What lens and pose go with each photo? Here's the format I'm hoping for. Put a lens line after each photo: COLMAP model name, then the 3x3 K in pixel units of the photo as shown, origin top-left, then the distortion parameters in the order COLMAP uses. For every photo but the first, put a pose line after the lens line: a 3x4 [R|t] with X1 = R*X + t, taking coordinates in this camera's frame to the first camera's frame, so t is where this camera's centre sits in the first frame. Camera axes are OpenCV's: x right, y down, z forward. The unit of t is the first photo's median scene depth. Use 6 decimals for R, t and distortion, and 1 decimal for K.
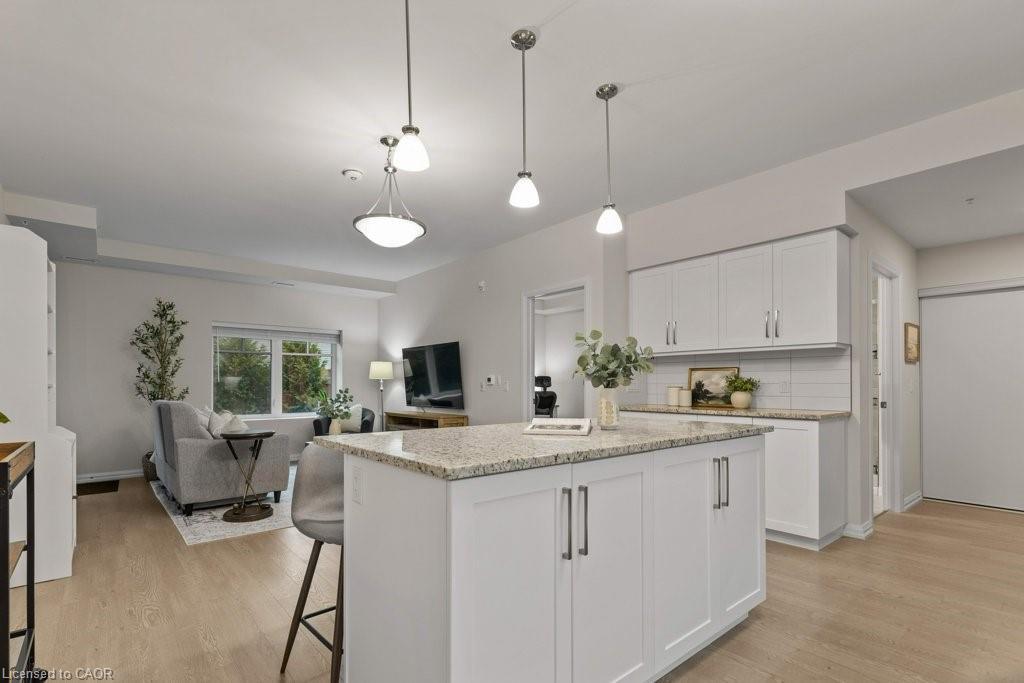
lens RADIAL K [[483.0, 0, 513.2], [0, 483.0, 381.5], [0, 0, 1]] dist [0.000578, -0.000258]
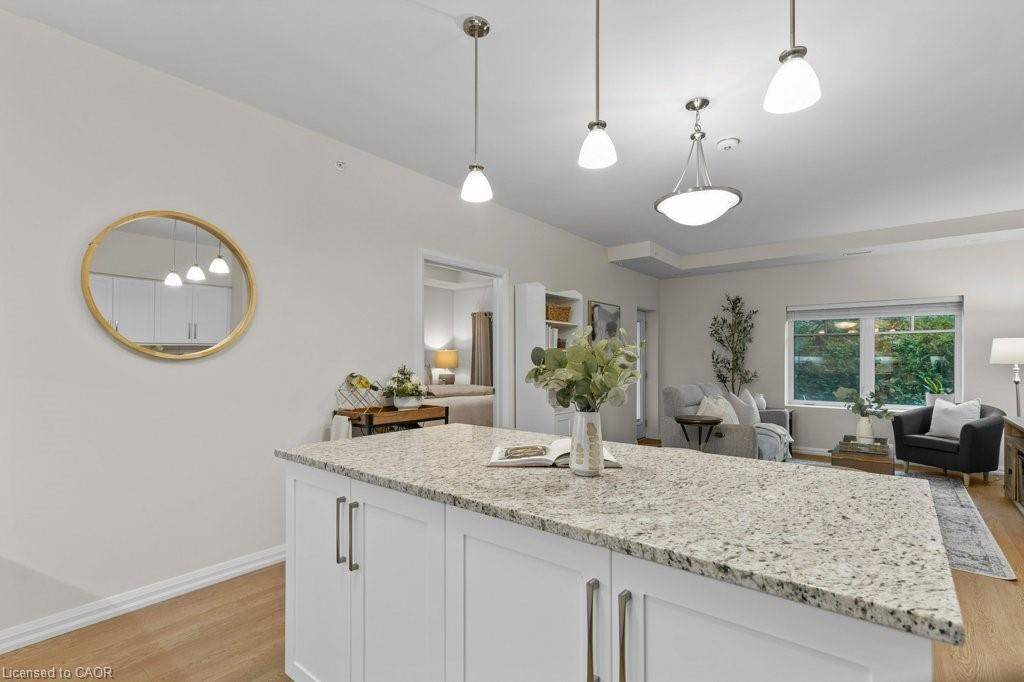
lens RADIAL K [[475.5, 0, 511.6], [0, 475.5, 358.9], [0, 0, 1]] dist [0.003037, 0.000071]
pose [[0.180982, -0.002053, -0.983484, 0.301768], [0.006037, 0.999981, -0.000976, -0.020481], [0.983468, -0.005761, 0.180991, 0.293779]]
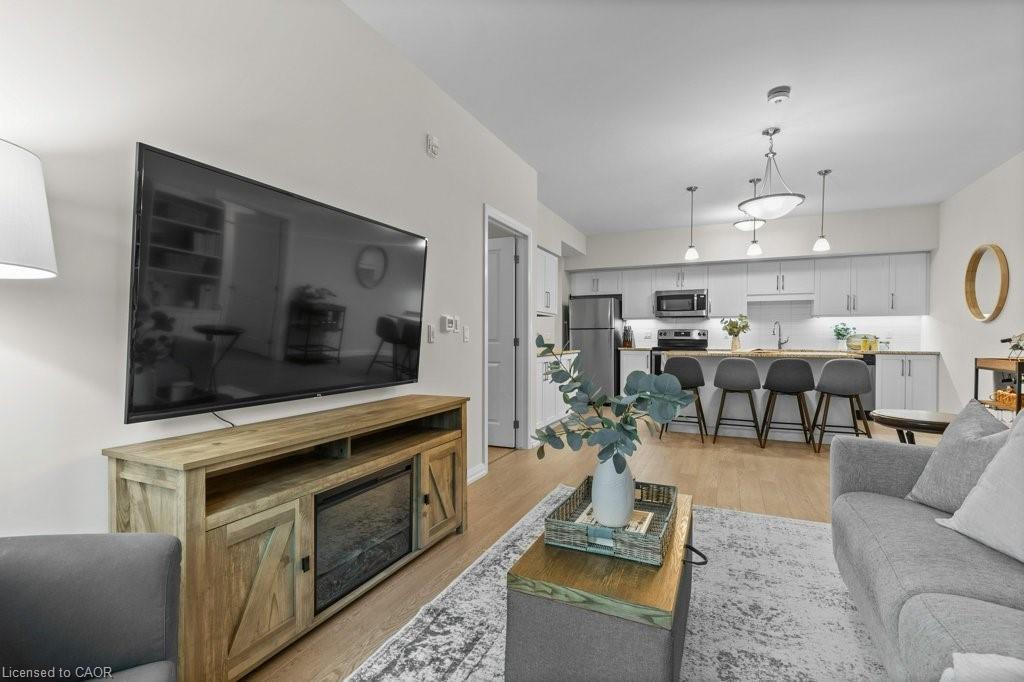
lens RADIAL K [[468.1, 0, 512.0], [0, 468.1, 341.0], [0, 0, 1]] dist [-0.001435, -0.000352]
pose [[-0.420464, -0.003618, 0.907302, -0.599071], [-0.007184, 0.999974, 0.000659, 0.017579], [-0.907281, -0.006241, -0.420479, 1.188107]]
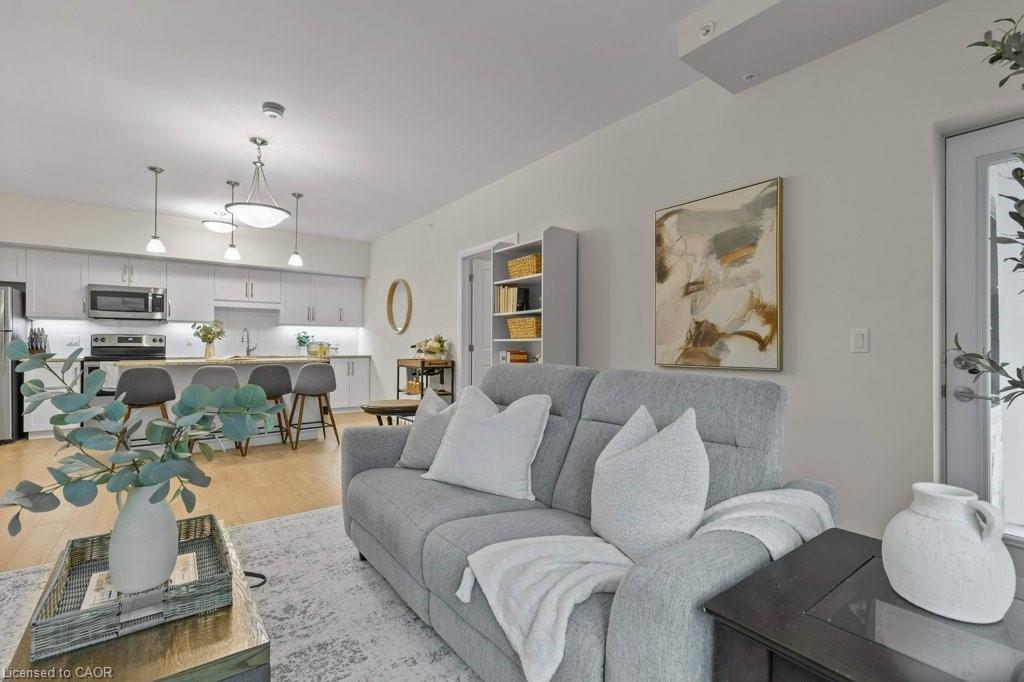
lens RADIAL K [[463.3, 0, 514.4], [0, 463.3, 343.7], [0, 0, 1]] dist [0.000812, -0.000549]
pose [[-0.998328, 0.002375, 0.057750, -0.554766], [0.001736, 0.999937, -0.011101, 0.017586], [-0.057773, -0.010982, -0.998269, 1.218998]]
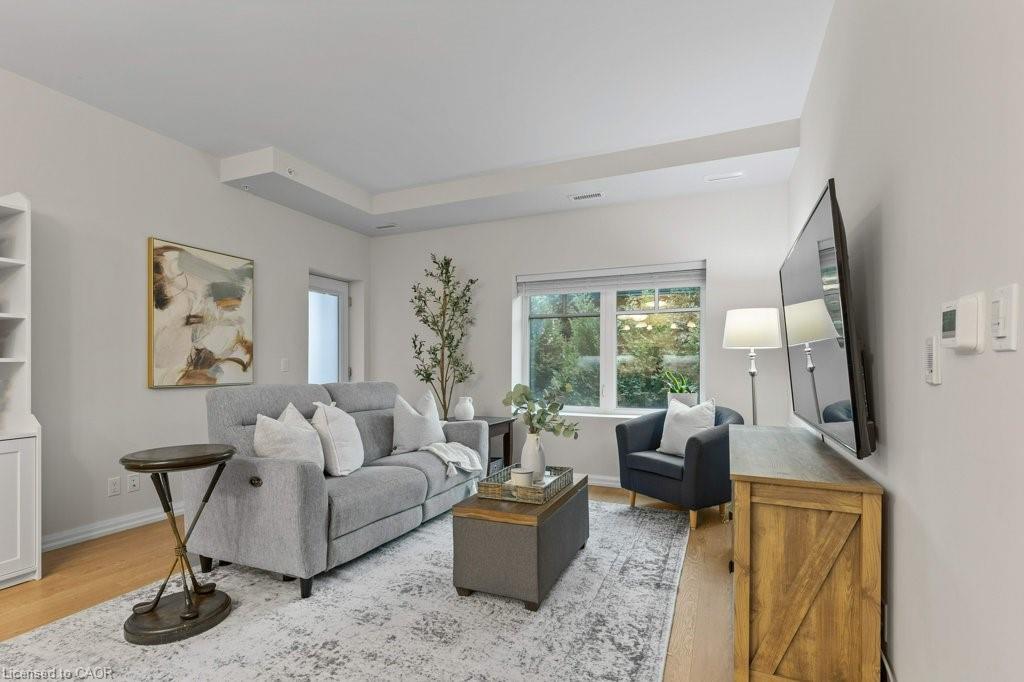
lens RADIAL K [[480.7, 0, 514.3], [0, 480.7, 362.9], [0, 0, 1]] dist [0.002837, 0.000082]
pose [[0.438441, -0.004236, -0.898750, 0.039699], [0.005686, 0.999982, -0.001940, 0.010775], [0.898742, -0.004260, 0.438457, 0.795744]]
